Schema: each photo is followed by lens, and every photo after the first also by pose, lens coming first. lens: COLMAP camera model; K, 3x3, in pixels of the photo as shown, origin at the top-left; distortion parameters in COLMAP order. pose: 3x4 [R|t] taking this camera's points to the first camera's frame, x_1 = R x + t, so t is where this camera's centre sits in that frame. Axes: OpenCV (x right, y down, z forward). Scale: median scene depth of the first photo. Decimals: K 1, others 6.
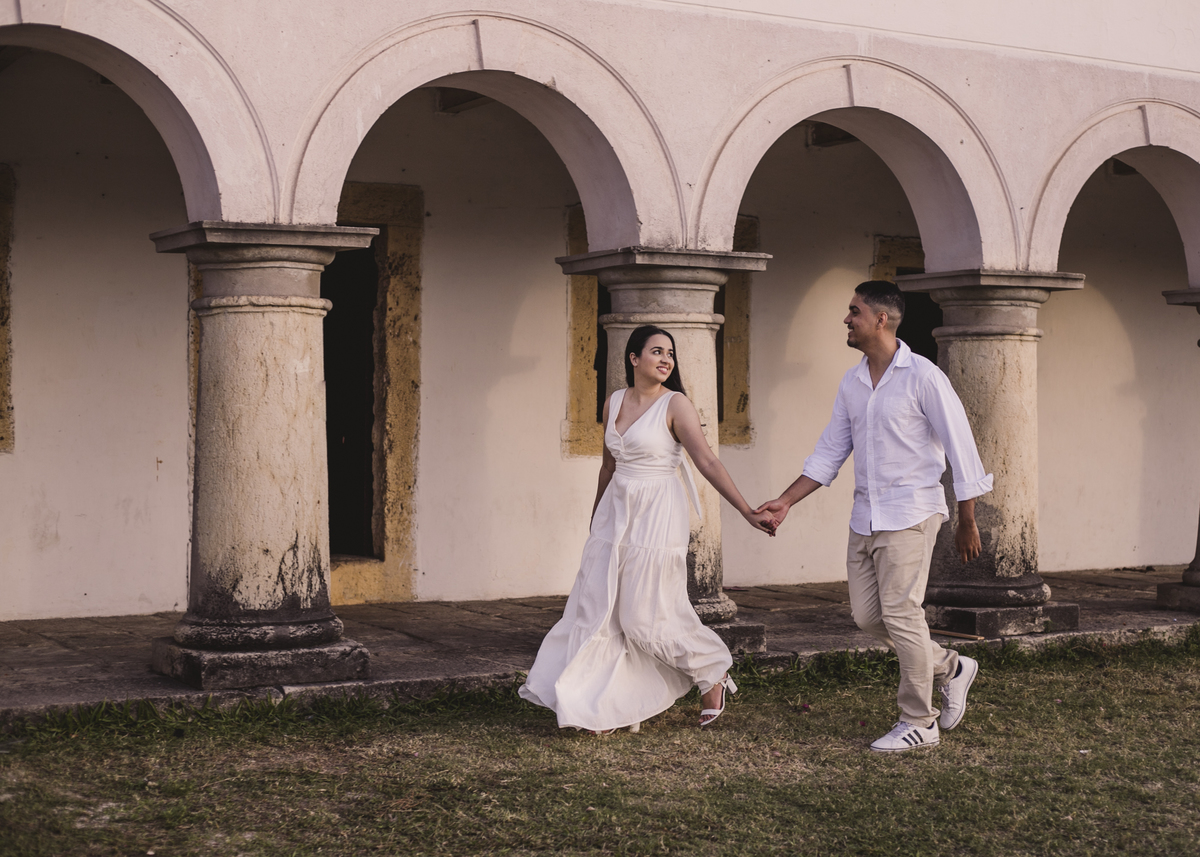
lens RADIAL K [[1813.5, 0, 595.7], [0, 1813.5, 427.7], [0, 0, 1]] dist [-0.065127, 0.000000]
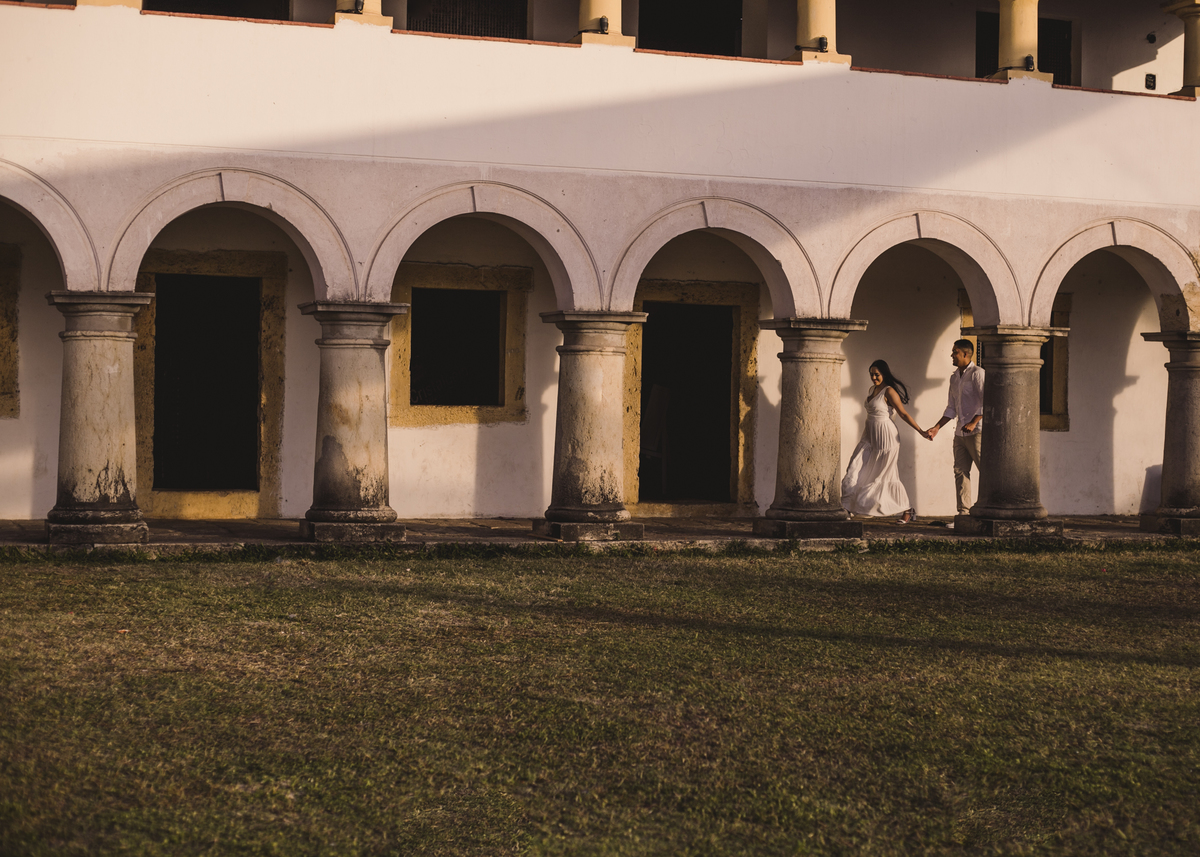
lens RADIAL K [[1813.5, 0, 603.8], [0, 1813.5, 429.1], [0, 0, 1]] dist [-0.065127, 0.000000]
pose [[0.984744, 0.013654, -0.173472, 0.568431], [-0.012848, 0.999901, 0.005767, 0.008230], [0.173533, -0.003450, 0.984822, -0.622174]]
